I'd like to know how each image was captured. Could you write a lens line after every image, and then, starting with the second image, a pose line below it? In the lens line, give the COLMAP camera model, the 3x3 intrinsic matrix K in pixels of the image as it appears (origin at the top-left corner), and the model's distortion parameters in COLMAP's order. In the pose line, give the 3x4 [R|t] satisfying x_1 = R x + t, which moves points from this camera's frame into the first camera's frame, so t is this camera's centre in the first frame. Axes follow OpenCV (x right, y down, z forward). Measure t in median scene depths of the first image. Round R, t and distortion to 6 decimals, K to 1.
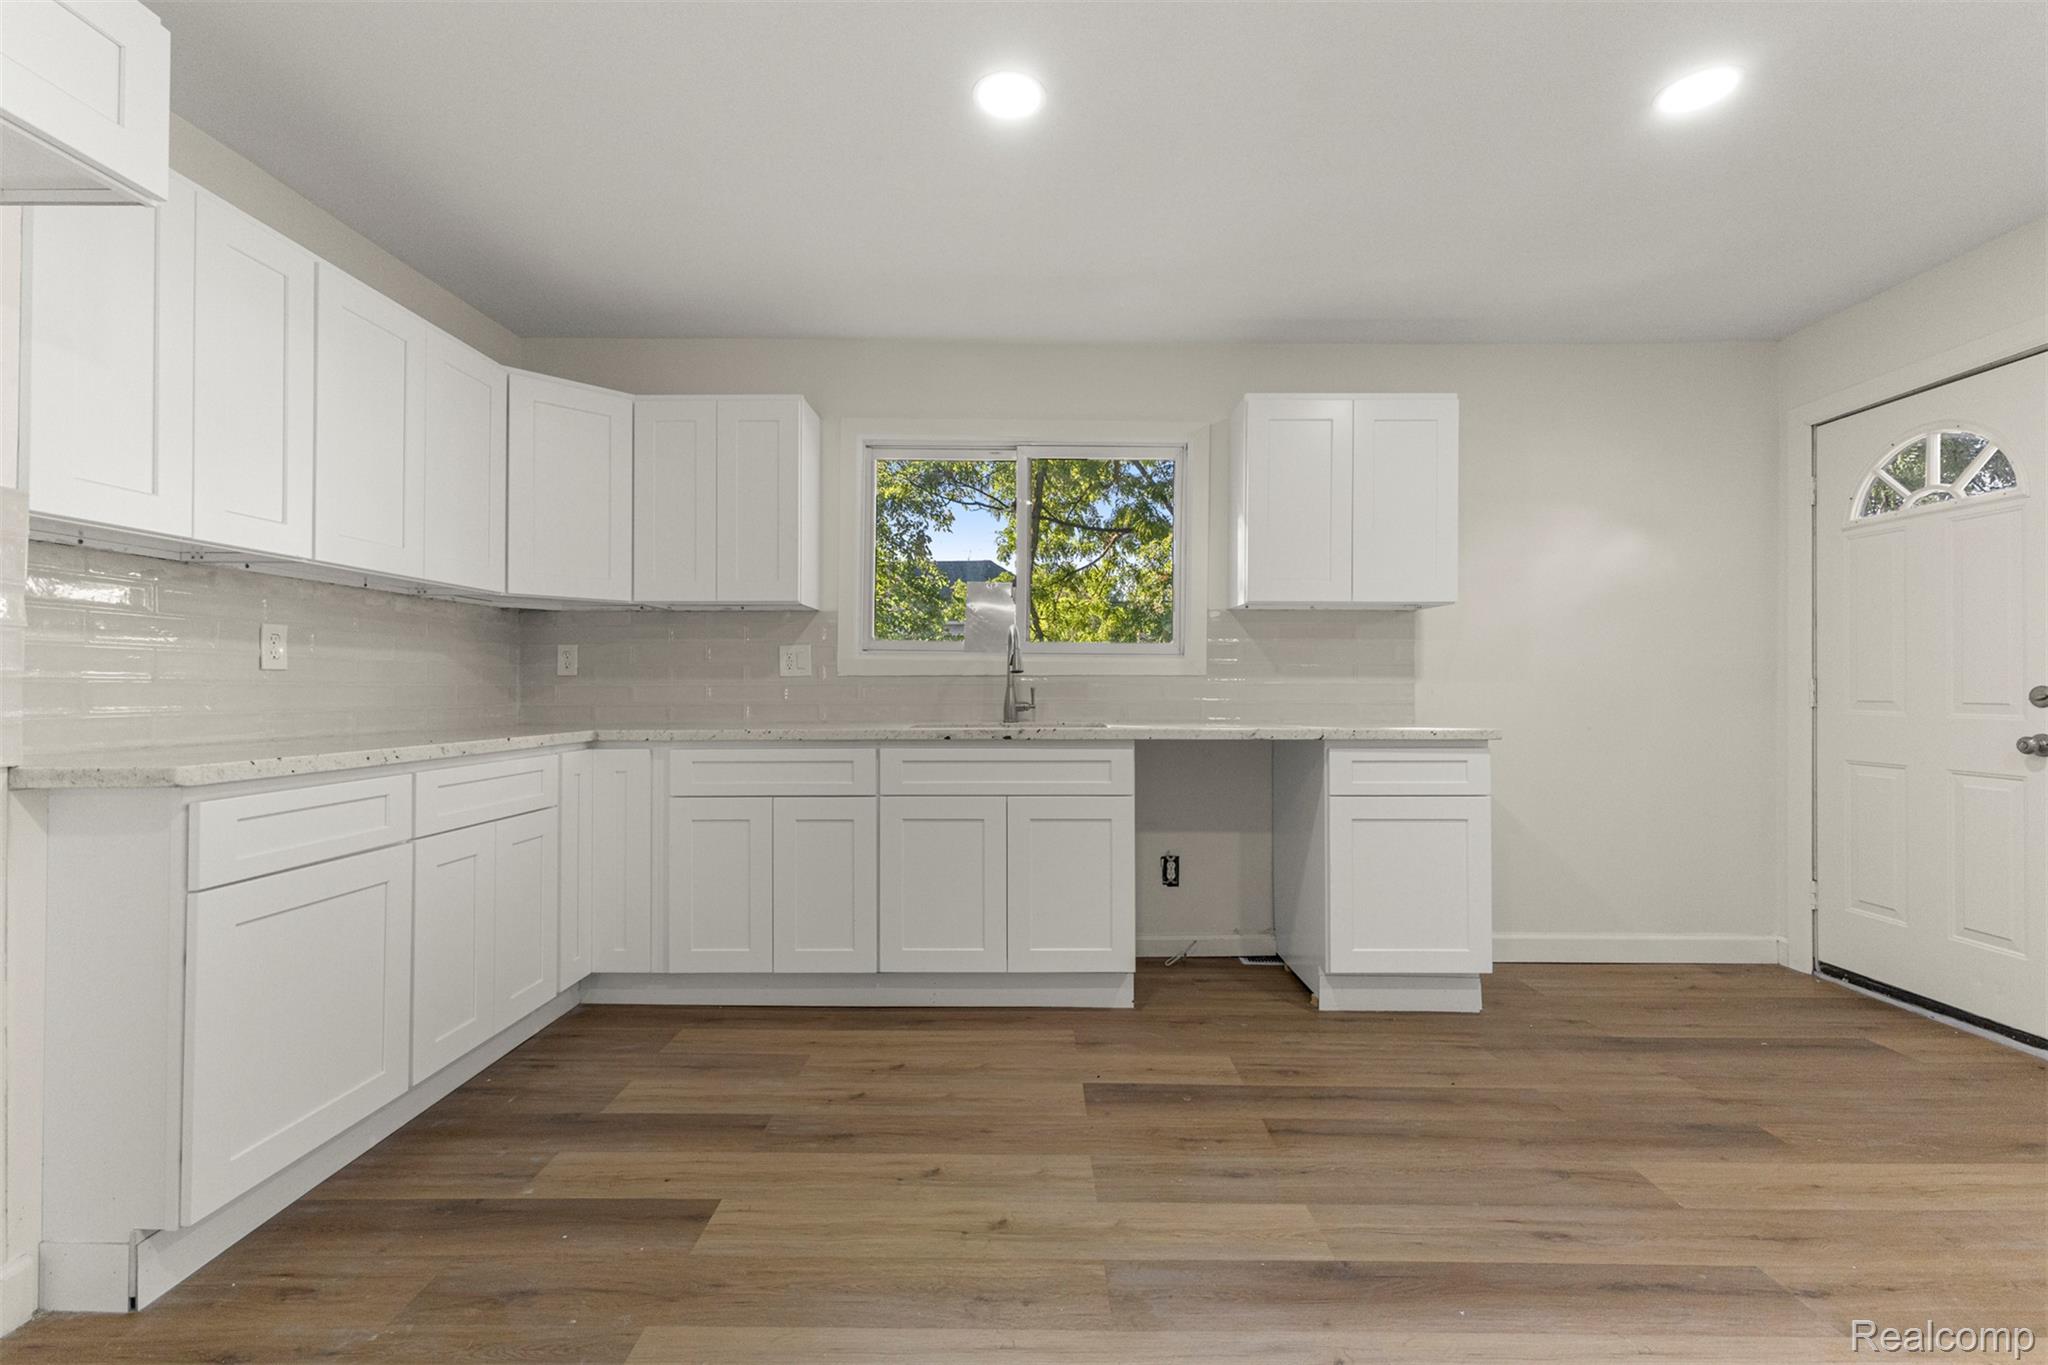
lens RADIAL K [[889.2, 0, 1016.8], [0, 889.2, 681.9], [0, 0, 1]] dist [0.013314, -0.001739]
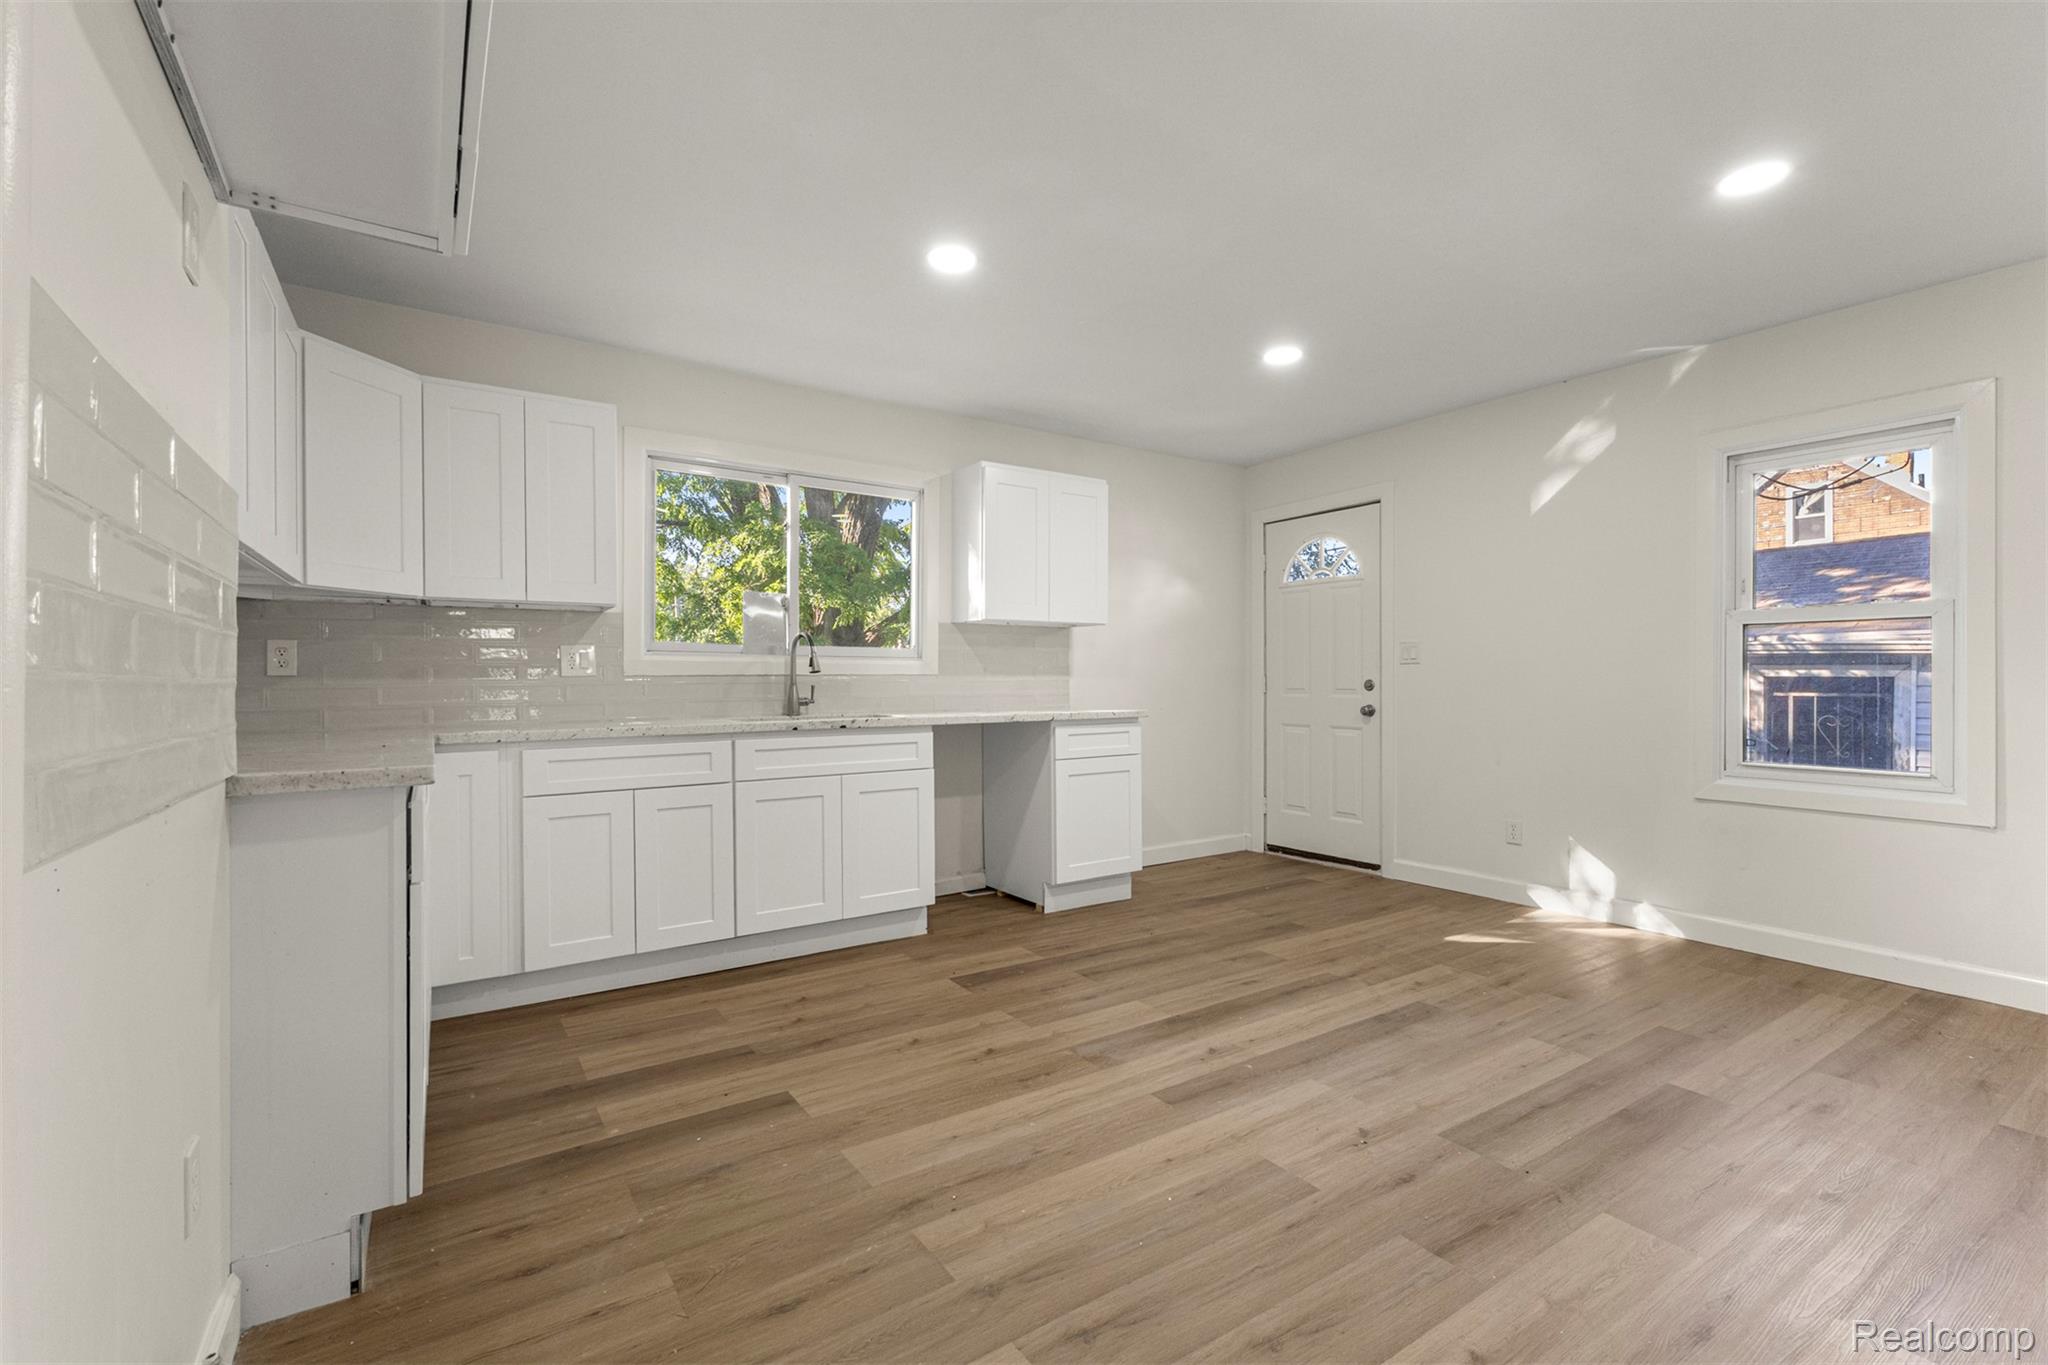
lens RADIAL K [[889.2, 0, 1030.0], [0, 889.2, 686.0], [0, 0, 1]] dist [0.013314, -0.001739]
pose [[0.827394, -0.008547, 0.561556, -0.495750], [0.002798, 0.999935, 0.011097, -0.005984], [-0.561614, -0.007610, 0.827364, -0.155671]]
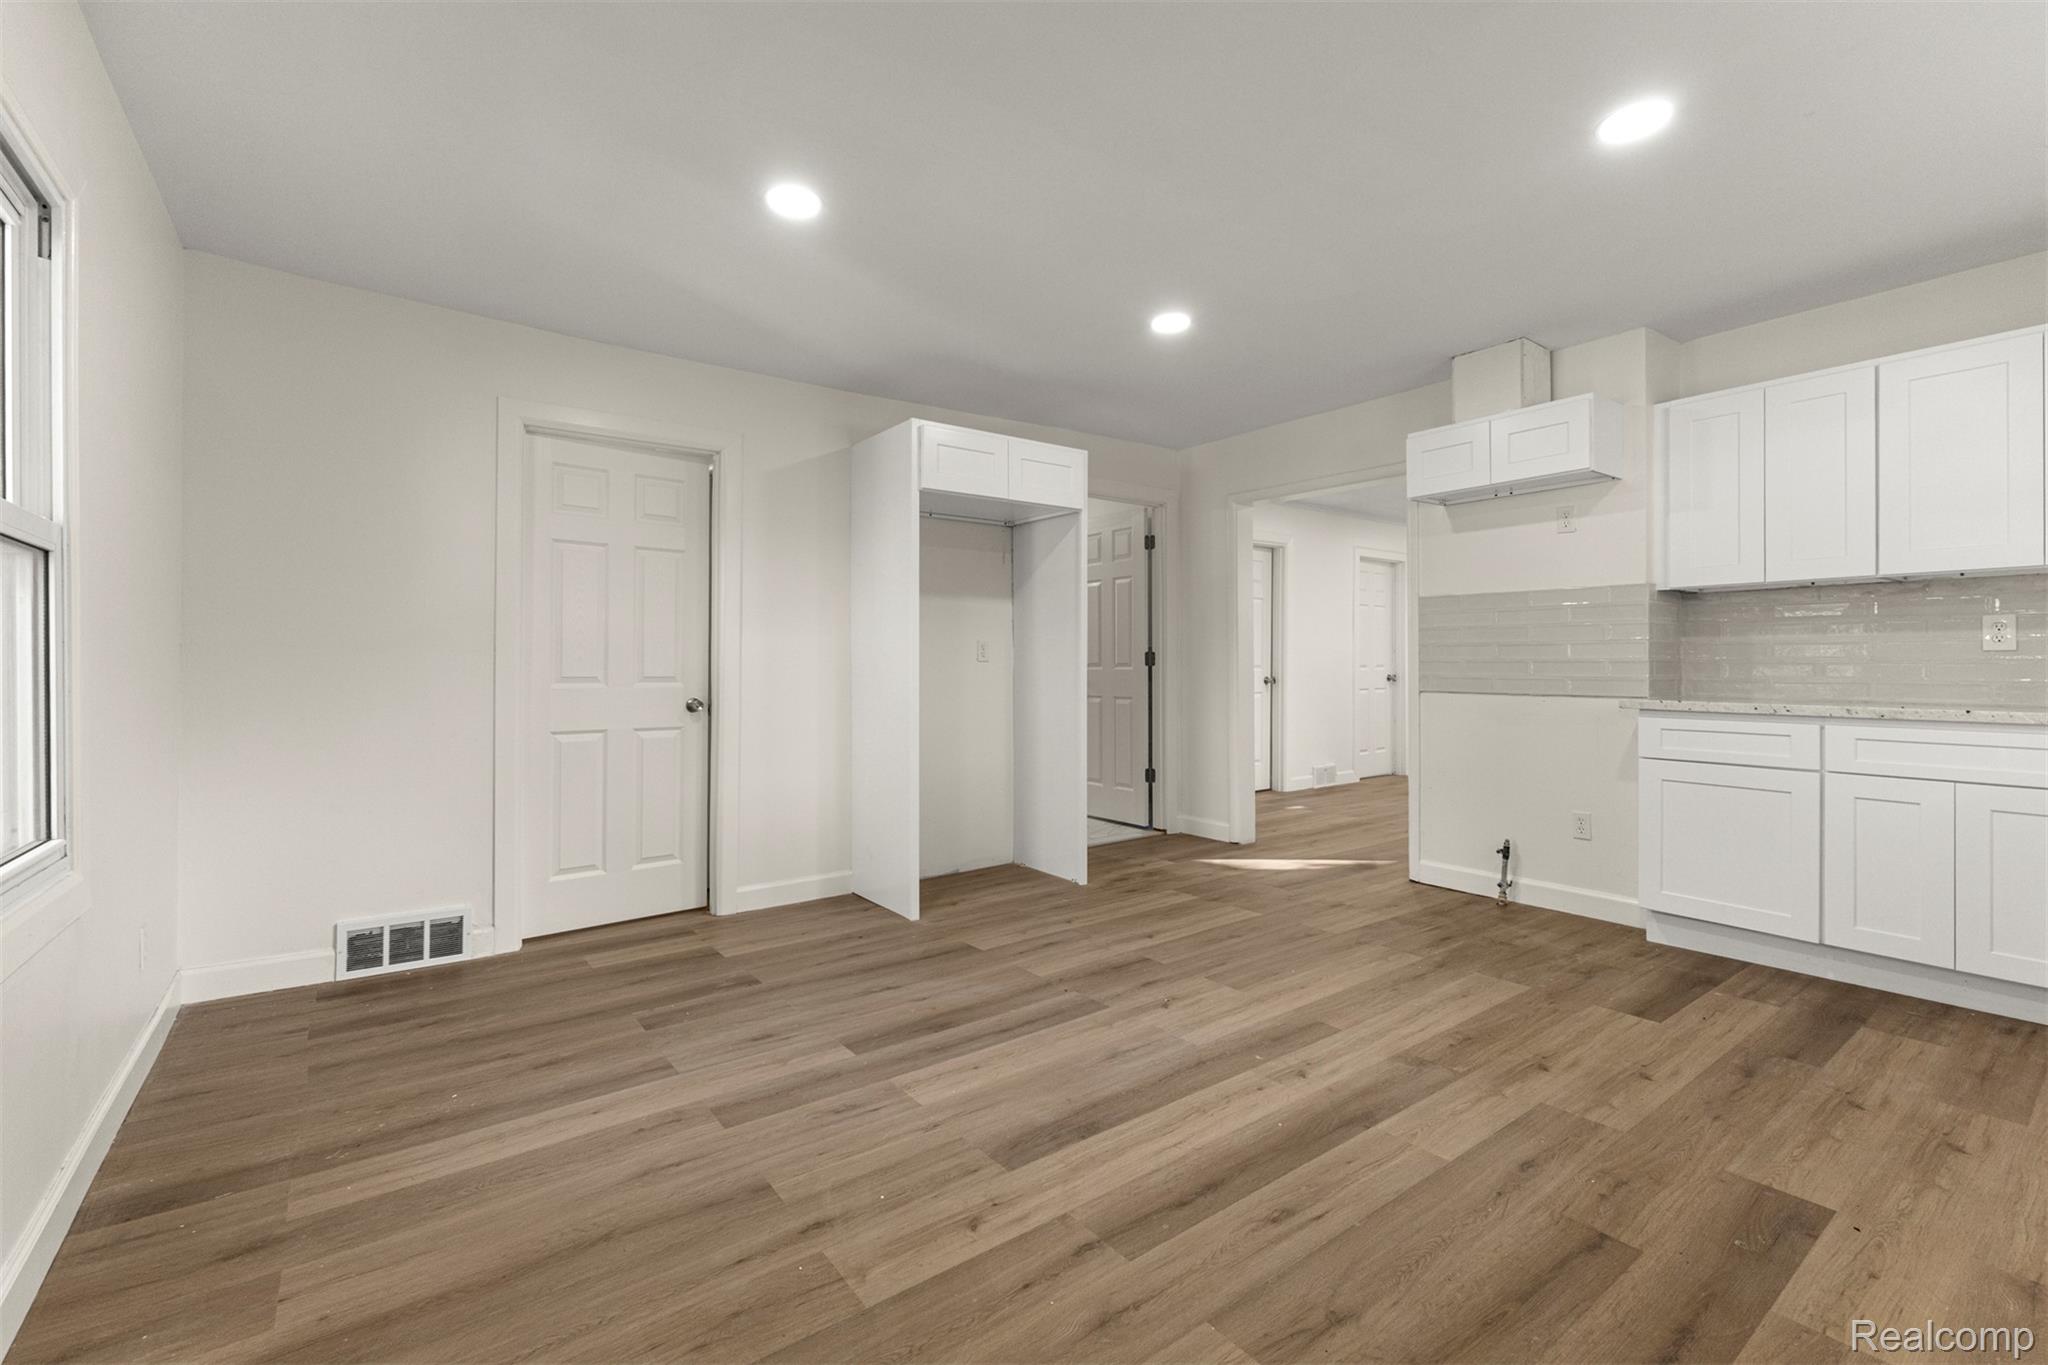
lens RADIAL K [[889.2, 0, 1024.6], [0, 889.2, 661.7], [0, 0, 1]] dist [0.013314, -0.001739]
pose [[-0.799940, -0.002014, -0.600077, 0.891679], [0.004823, 0.999940, -0.009786, 0.006142], [0.600061, -0.010723, -0.799882, 1.021995]]
